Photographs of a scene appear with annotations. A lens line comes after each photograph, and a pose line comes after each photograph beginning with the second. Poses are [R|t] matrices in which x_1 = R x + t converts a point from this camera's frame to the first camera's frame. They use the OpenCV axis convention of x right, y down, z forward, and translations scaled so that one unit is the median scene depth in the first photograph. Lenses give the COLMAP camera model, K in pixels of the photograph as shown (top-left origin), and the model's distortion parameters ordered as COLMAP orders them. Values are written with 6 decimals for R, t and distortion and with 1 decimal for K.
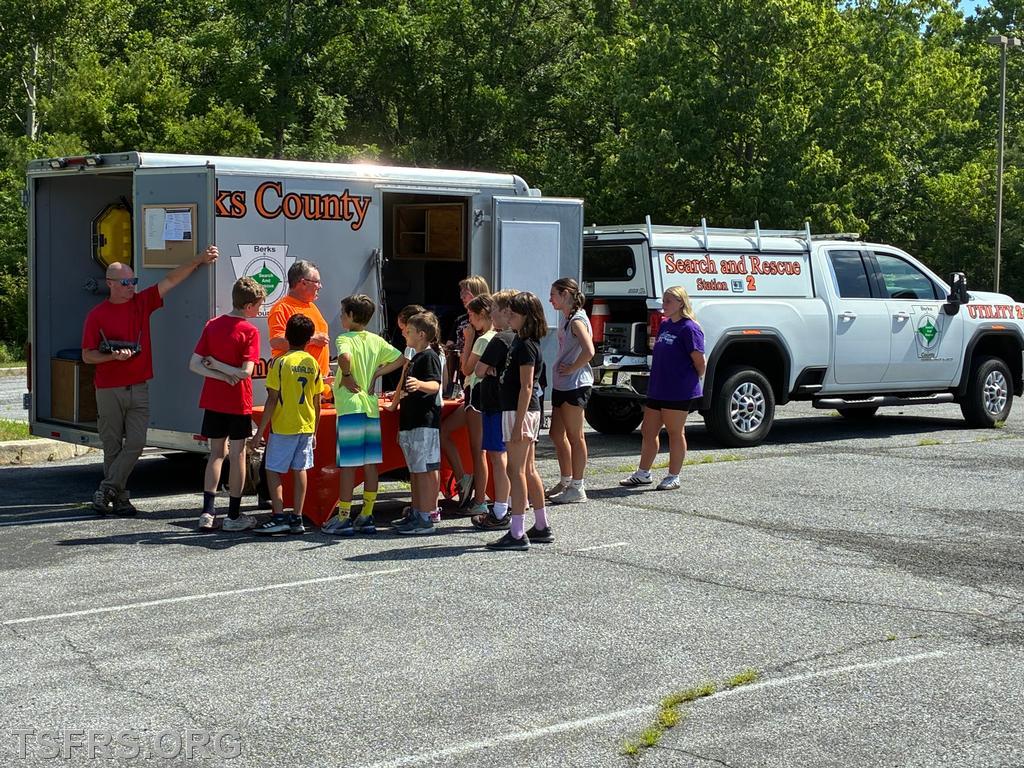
lens RADIAL K [[1827.2, 0, 511.9], [0, 1827.2, 380.3], [0, 0, 1]] dist [0.107708, 0.000000]
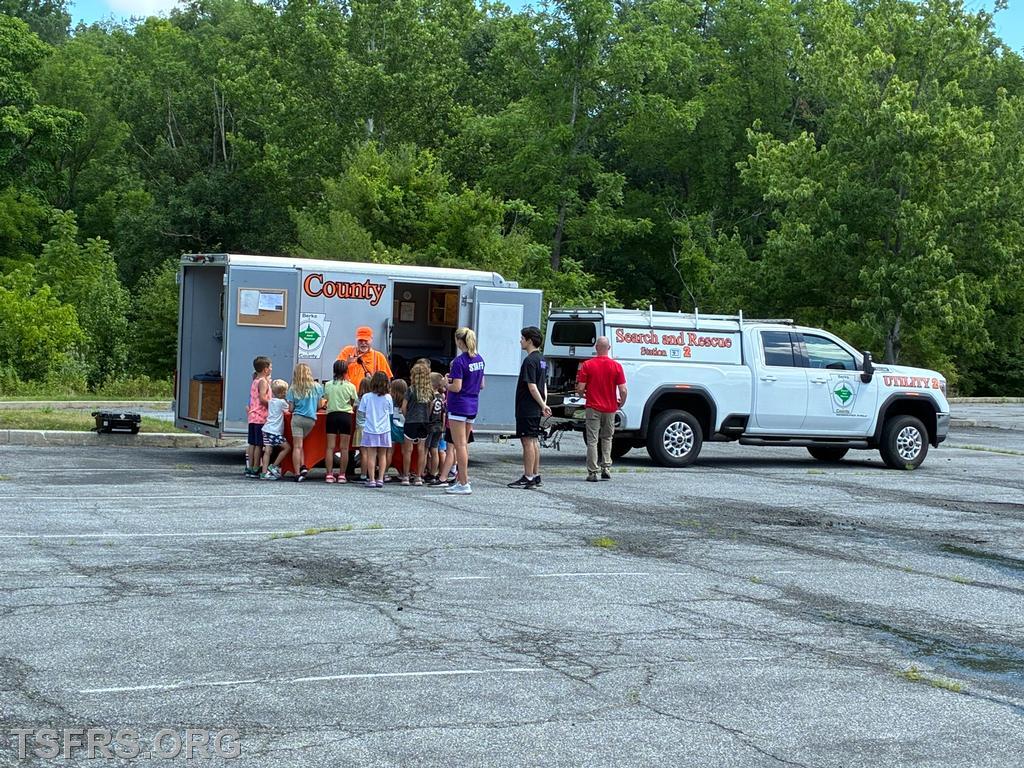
lens RADIAL K [[1849.2, 0, 511.7], [0, 1849.2, 388.1], [0, 0, 1]] dist [0.164935, 0.000000]
pose [[0.979943, 0.045611, -0.193989, 0.276430], [-0.051334, 0.998379, -0.024577, 0.016858], [0.192554, 0.034042, 0.980696, -0.425468]]
